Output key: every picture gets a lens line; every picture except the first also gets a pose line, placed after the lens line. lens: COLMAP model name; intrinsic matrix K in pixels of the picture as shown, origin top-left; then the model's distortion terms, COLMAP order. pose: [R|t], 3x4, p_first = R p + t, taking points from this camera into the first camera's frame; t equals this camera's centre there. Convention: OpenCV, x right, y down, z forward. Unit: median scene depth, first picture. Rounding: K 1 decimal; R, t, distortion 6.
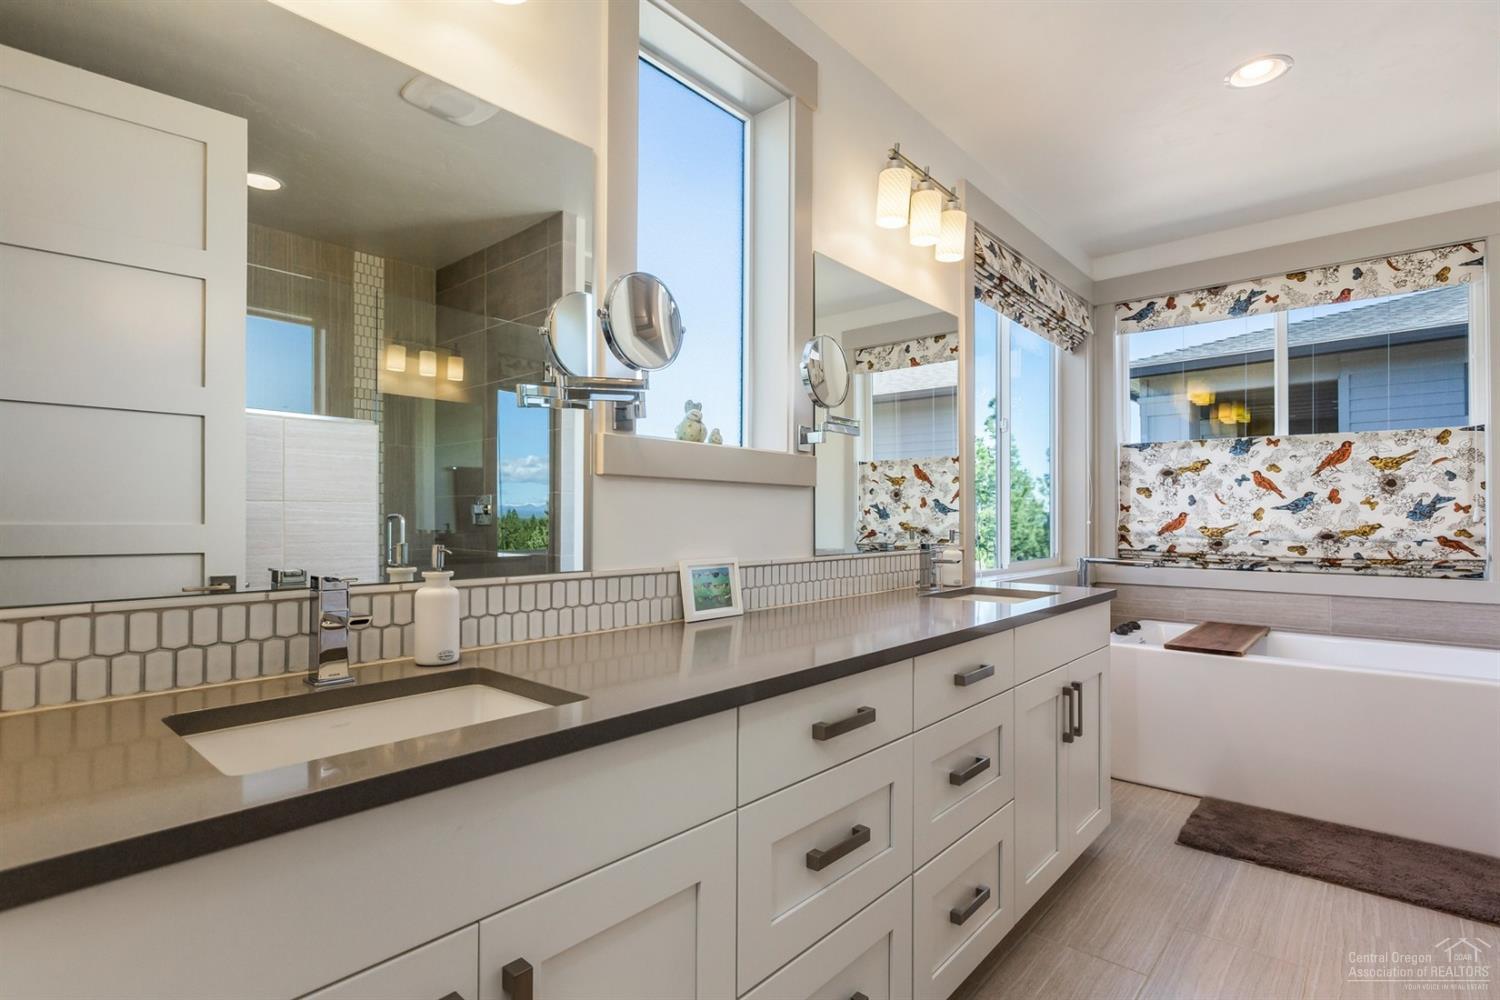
lens RADIAL K [[734.3, 0, 750.4], [0, 734.3, 517.9], [0, 0, 1]] dist [-0.001854, -0.000659]
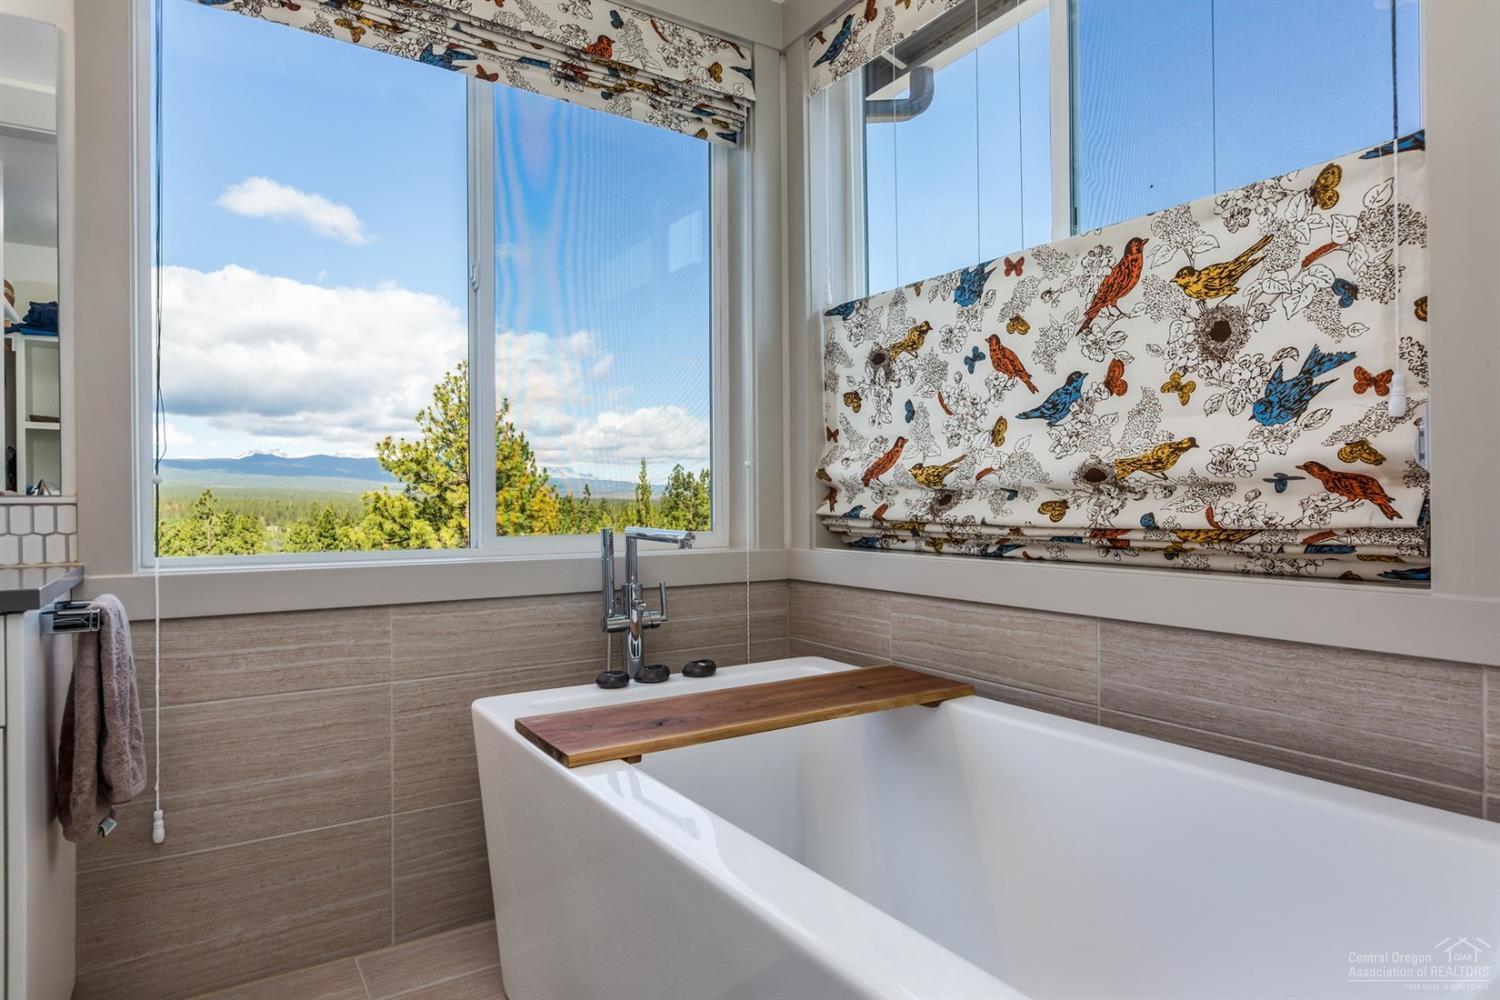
lens RADIAL K [[866.6, 0, 750.0], [0, 866.6, 500.0], [0, 0, 1]] dist [0.002402, -0.000027]
pose [[0.962101, -0.009248, -0.272536, 0.731257], [0.009291, 0.999956, -0.001133, 0.037805], [0.272534, -0.001442, 0.962145, 0.476047]]
